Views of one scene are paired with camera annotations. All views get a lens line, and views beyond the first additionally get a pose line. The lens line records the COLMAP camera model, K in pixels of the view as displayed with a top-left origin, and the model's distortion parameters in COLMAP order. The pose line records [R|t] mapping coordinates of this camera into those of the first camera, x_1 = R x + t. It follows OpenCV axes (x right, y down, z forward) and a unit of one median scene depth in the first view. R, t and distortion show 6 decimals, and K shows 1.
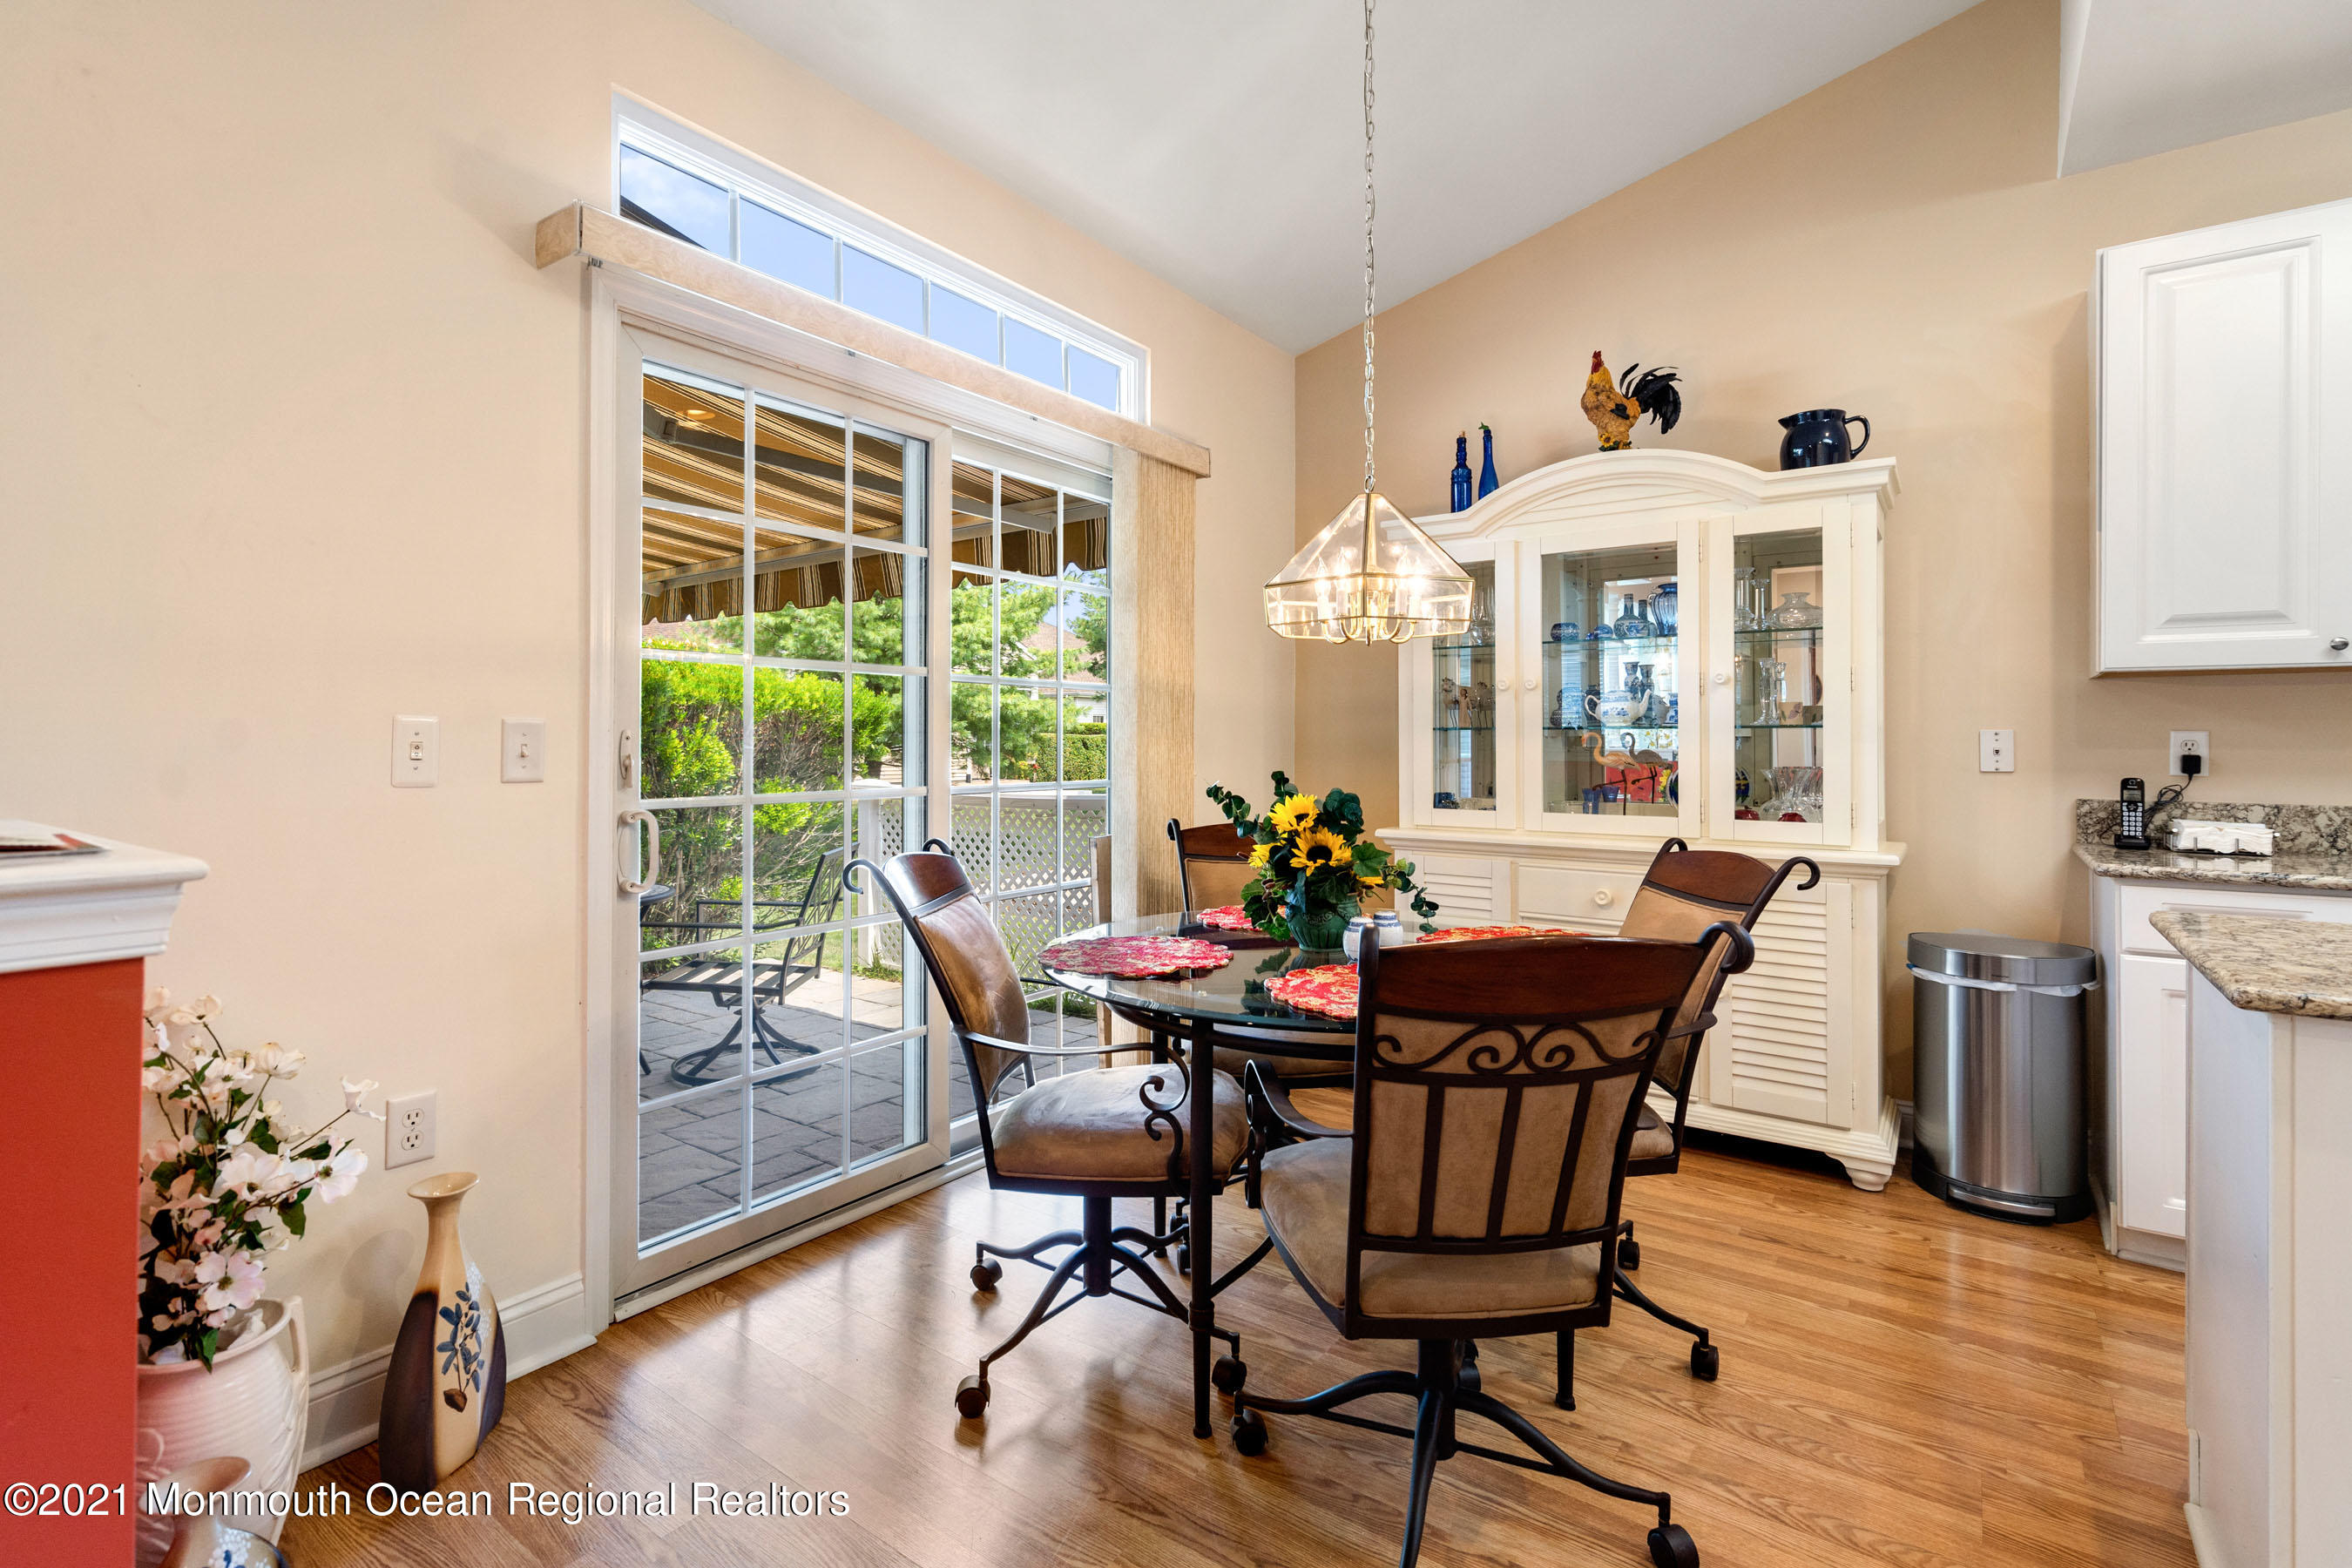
lens RADIAL K [[1086.1, 0, 1161.7], [0, 1086.1, 729.3], [0, 0, 1]] dist [-0.000841, 0.000620]
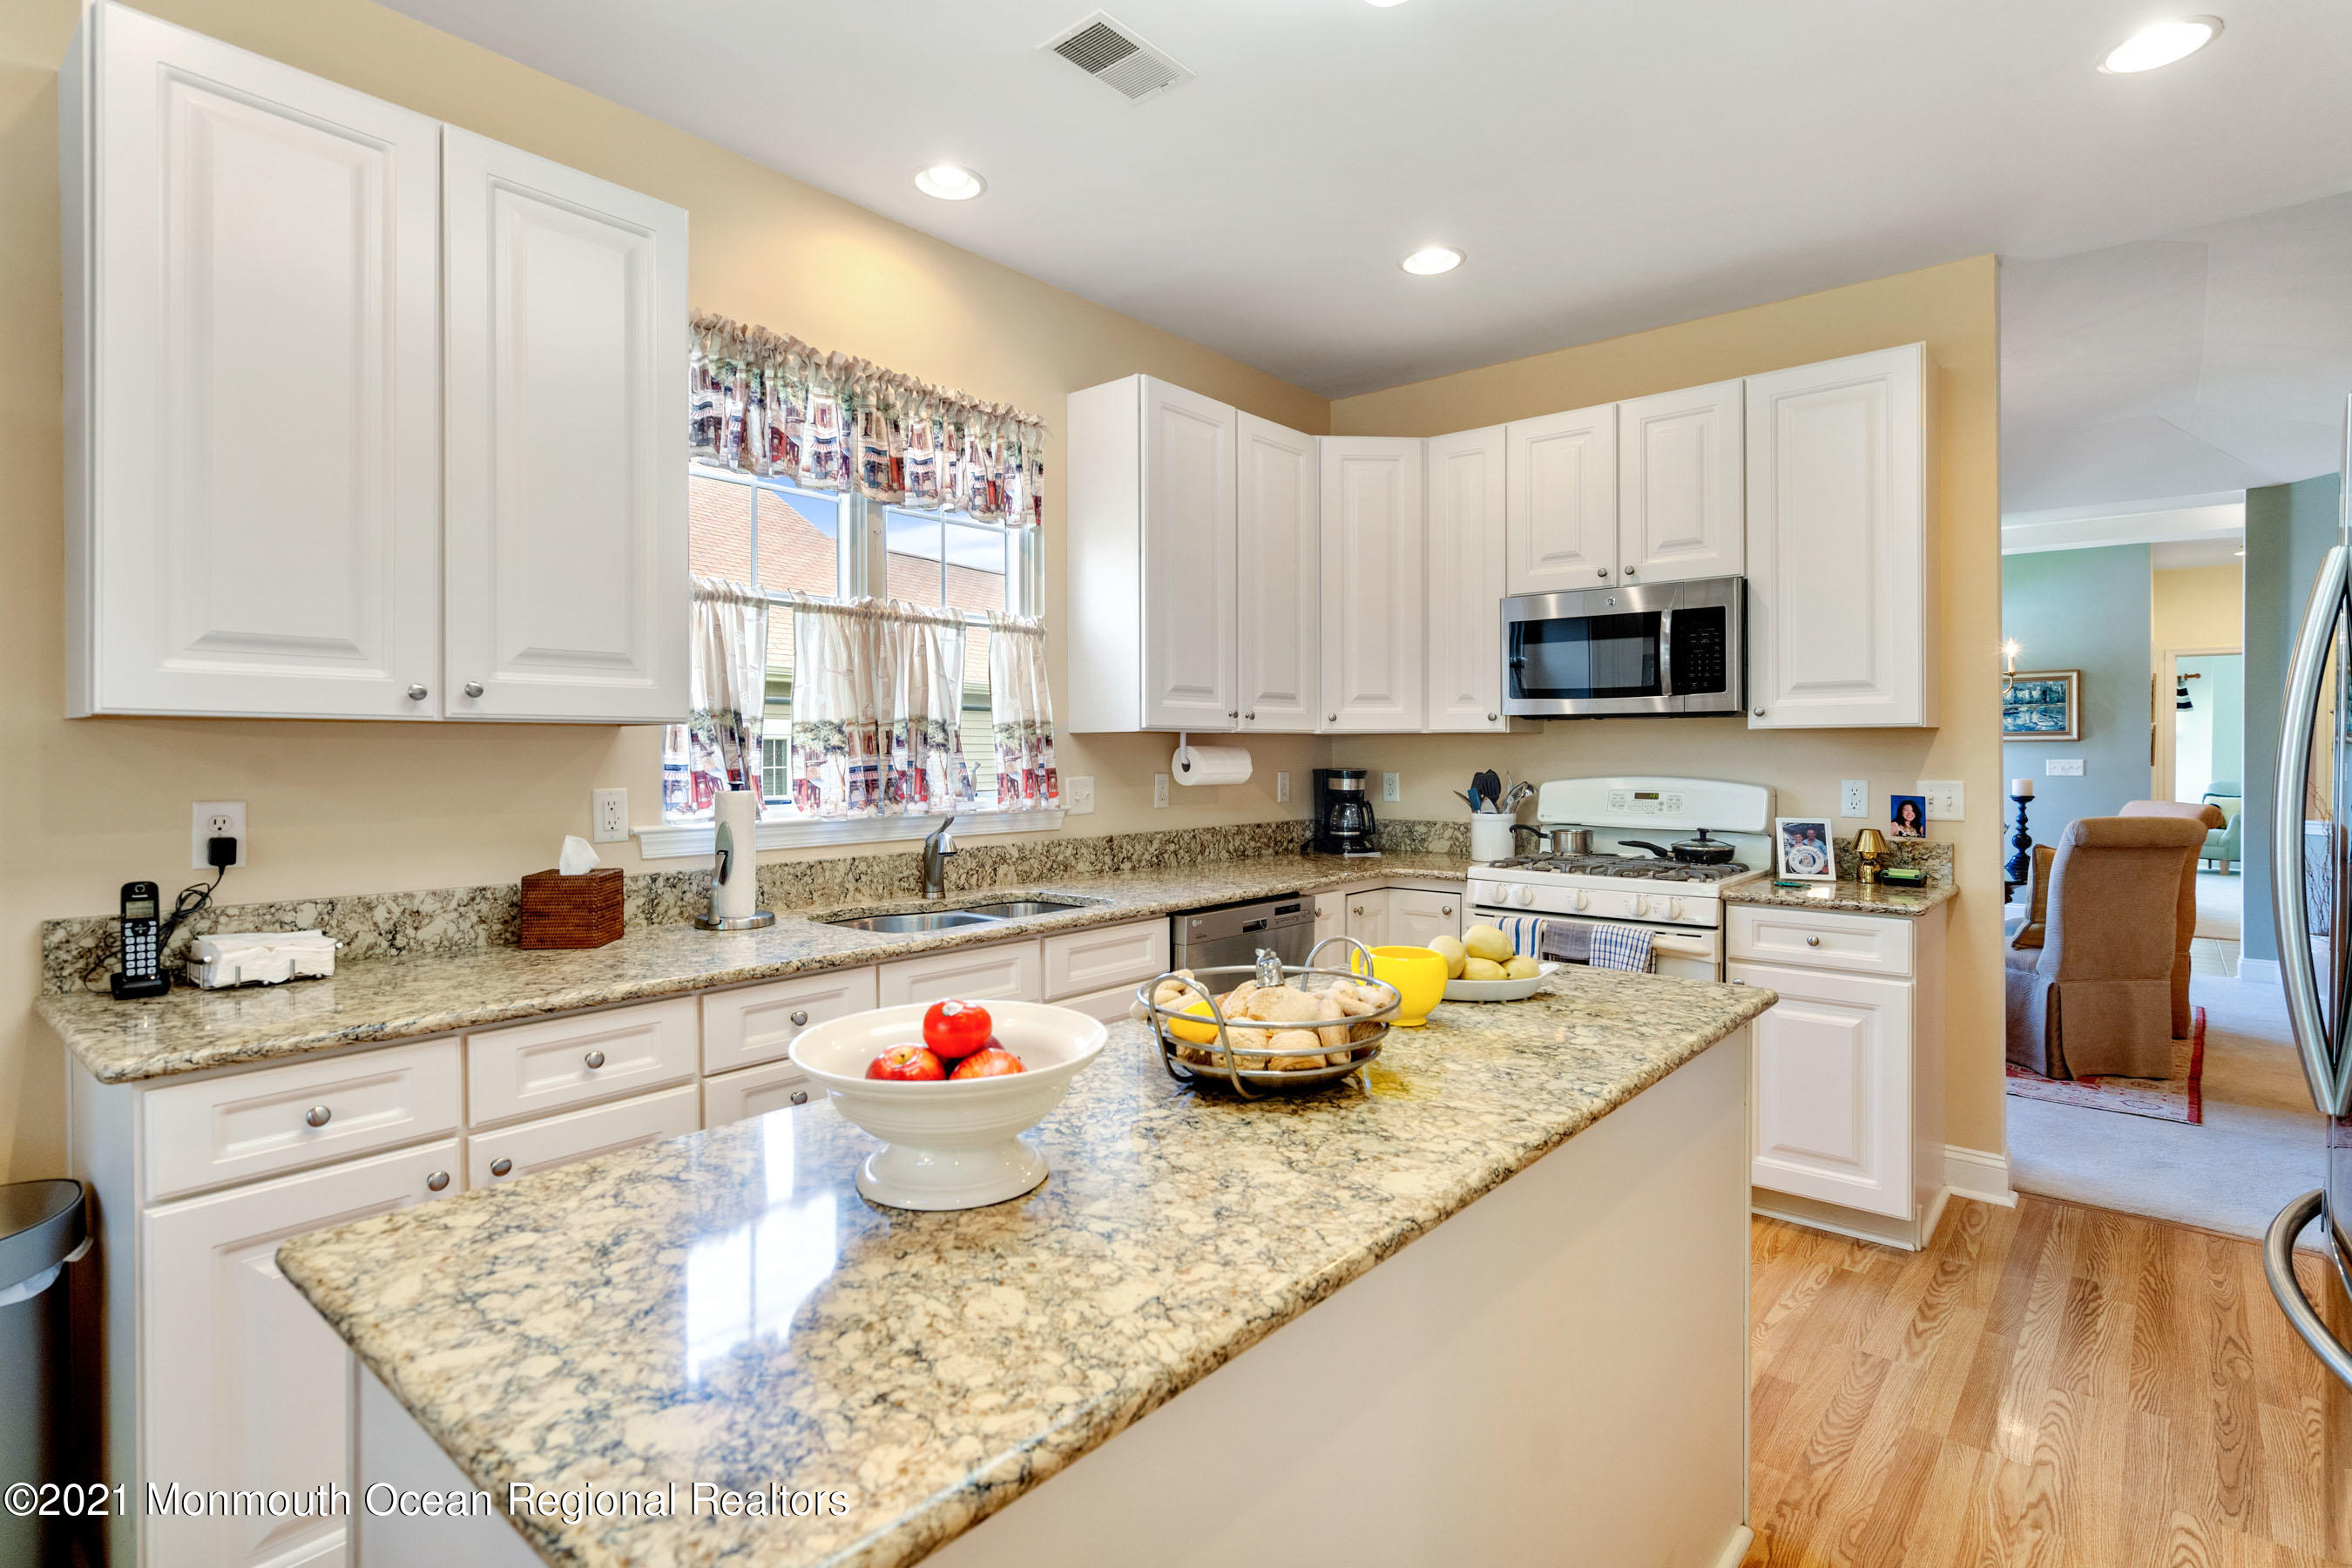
lens RADIAL K [[1155.8, 0, 1180.3], [0, 1155.8, 755.1], [0, 0, 1]] dist [0.002079, 0.000941]
pose [[0.071122, -0.002122, 0.997465, 0.264077], [-0.000344, 0.999998, 0.002152, -0.030955], [-0.997468, -0.000496, 0.071122, 0.347846]]
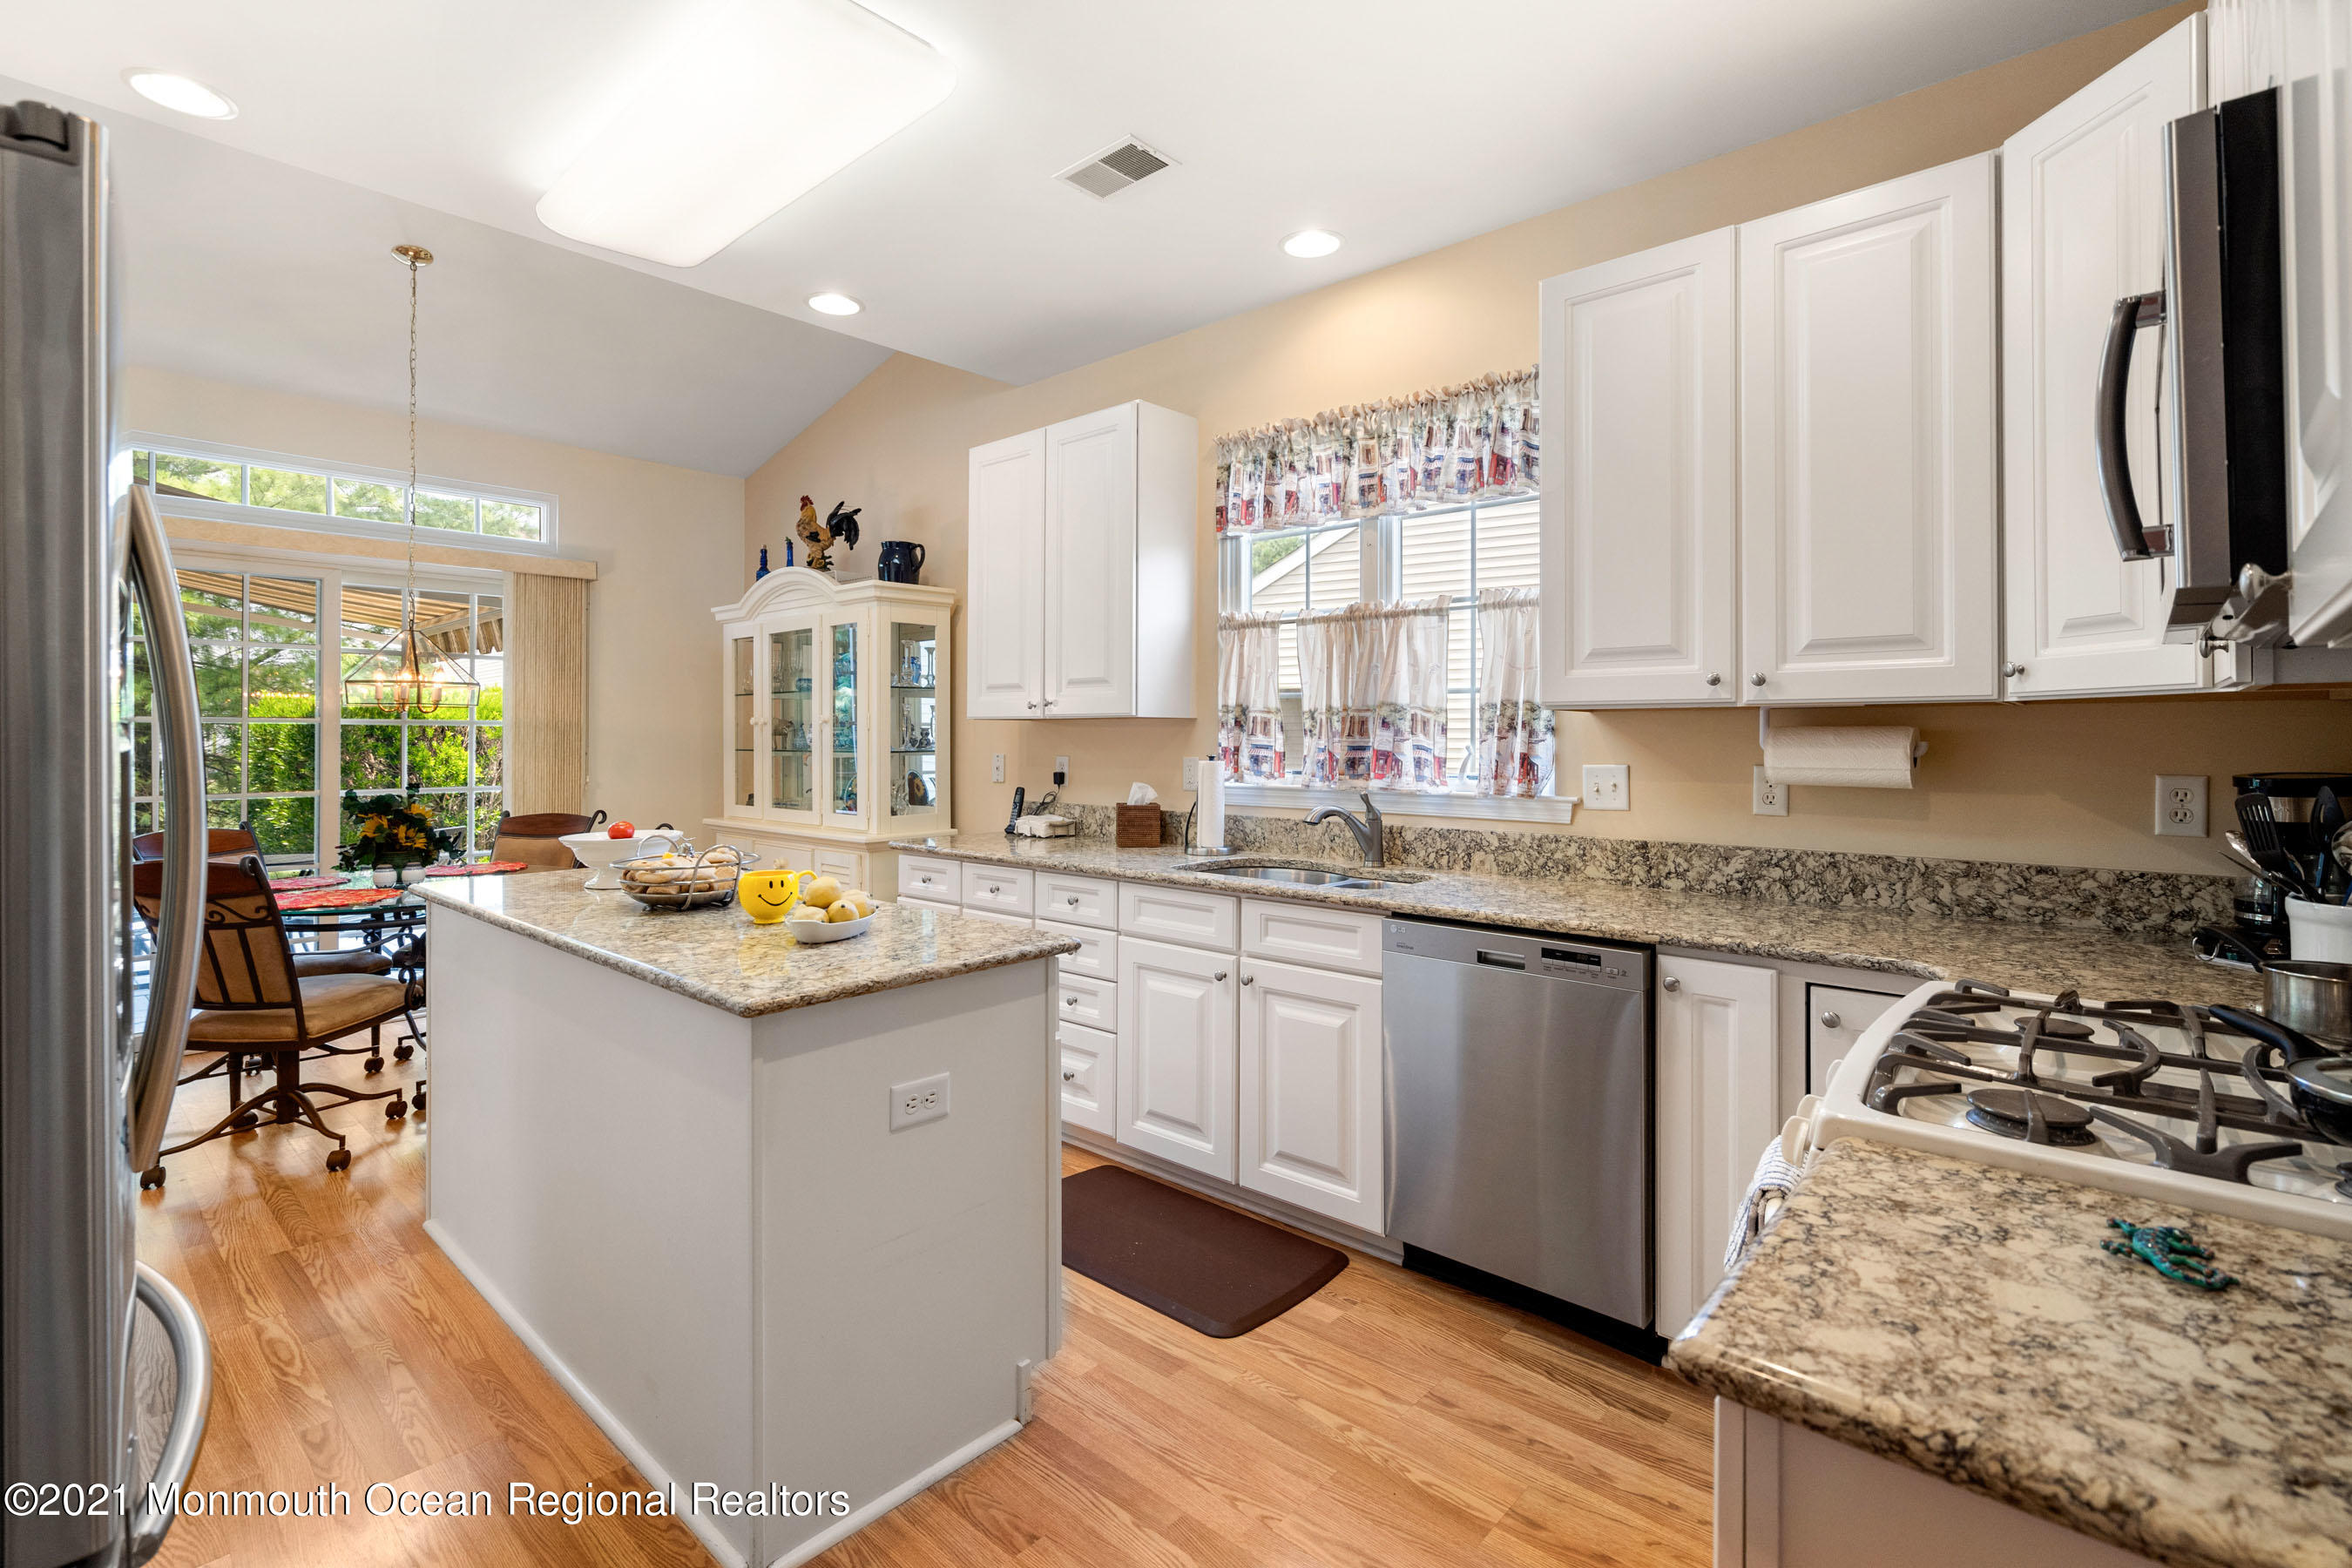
lens RADIAL K [[1086.1, 0, 1163.1], [0, 1086.1, 721.9], [0, 0, 1]] dist [-0.000841, 0.000620]
pose [[0.995649, 0.000643, -0.093184, 1.248090], [-0.001398, 0.999967, -0.008044, -0.035368], [0.093176, 0.008140, 0.995616, -0.514439]]
